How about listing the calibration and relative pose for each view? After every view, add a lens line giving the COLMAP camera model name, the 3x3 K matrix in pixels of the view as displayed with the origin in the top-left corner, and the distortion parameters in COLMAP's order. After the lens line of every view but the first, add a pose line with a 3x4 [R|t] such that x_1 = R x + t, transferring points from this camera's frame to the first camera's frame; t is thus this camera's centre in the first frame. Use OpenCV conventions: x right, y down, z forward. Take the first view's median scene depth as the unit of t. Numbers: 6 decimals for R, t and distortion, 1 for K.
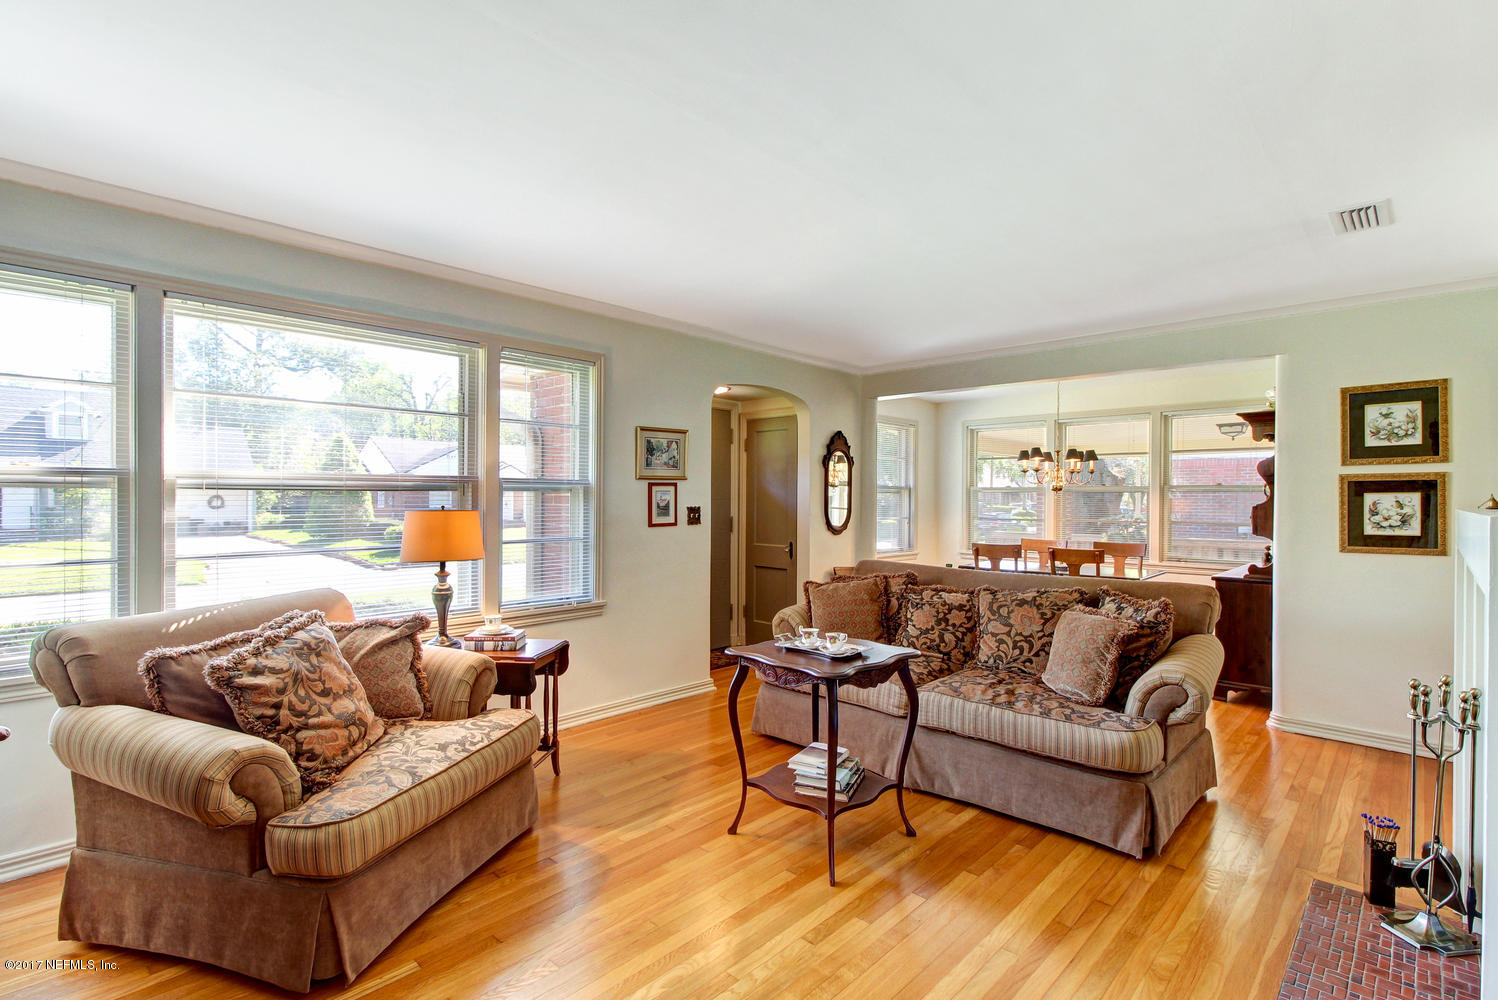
lens RADIAL K [[712.2, 0, 743.1], [0, 712.2, 502.2], [0, 0, 1]] dist [-0.000786, -0.000224]
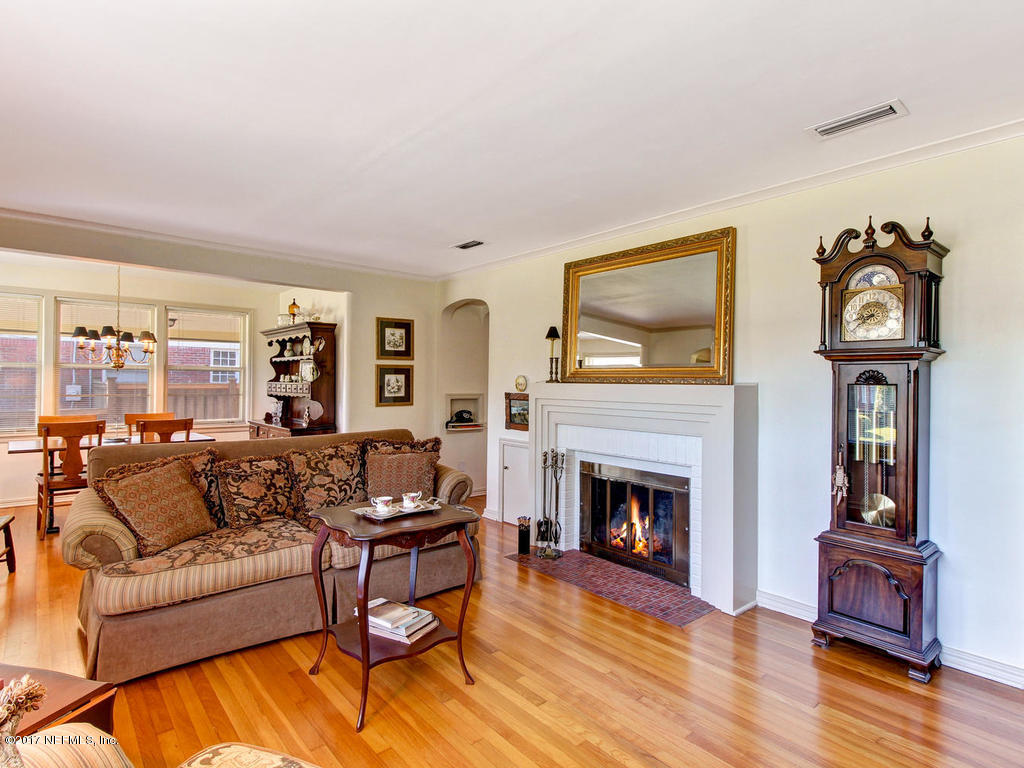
lens RADIAL K [[537.9, 0, 514.6], [0, 537.9, 382.5], [0, 0, 1]] dist [0.000715, 0.000731]
pose [[0.082936, -0.005852, 0.996538, -0.528889], [-0.002767, 0.999978, 0.006103, -0.001555], [-0.996551, -0.003264, 0.082918, 0.554521]]
